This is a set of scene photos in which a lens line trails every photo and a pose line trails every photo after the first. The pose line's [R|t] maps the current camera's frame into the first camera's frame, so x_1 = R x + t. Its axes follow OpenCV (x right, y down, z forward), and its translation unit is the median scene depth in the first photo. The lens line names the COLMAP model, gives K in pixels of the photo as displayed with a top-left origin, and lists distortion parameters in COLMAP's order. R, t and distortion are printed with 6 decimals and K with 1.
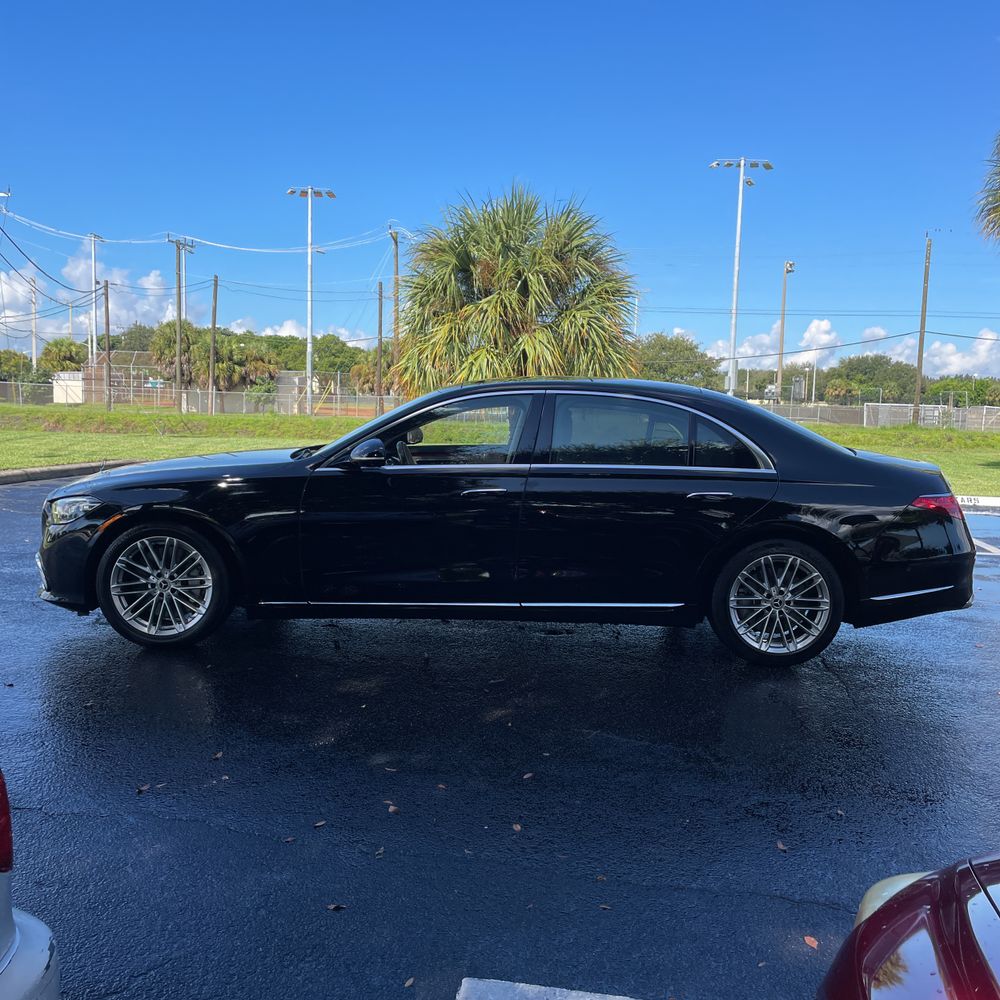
lens RADIAL K [[1026.2, 0, 512.6], [0, 1026.2, 477.7], [0, 0, 1]] dist [0.033504, 0.000000]
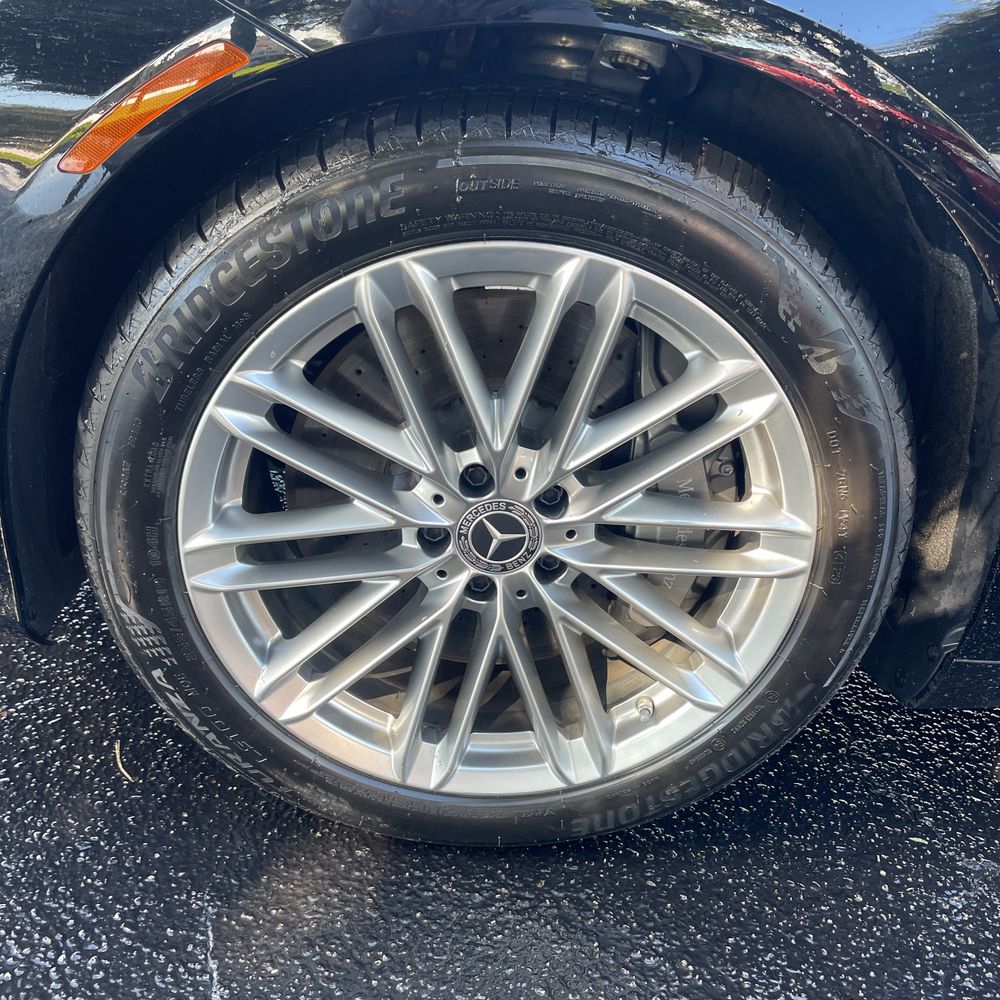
lens RADIAL K [[1026.2, 0, 496.1], [0, 1026.2, 500.2], [0, 0, 1]] dist [0.033504, 0.000000]
pose [[0.997506, 0.056034, 0.042910, -0.127436], [-0.068231, 0.921102, 0.383296, 0.013200], [-0.018047, -0.385268, 0.922628, 0.313373]]
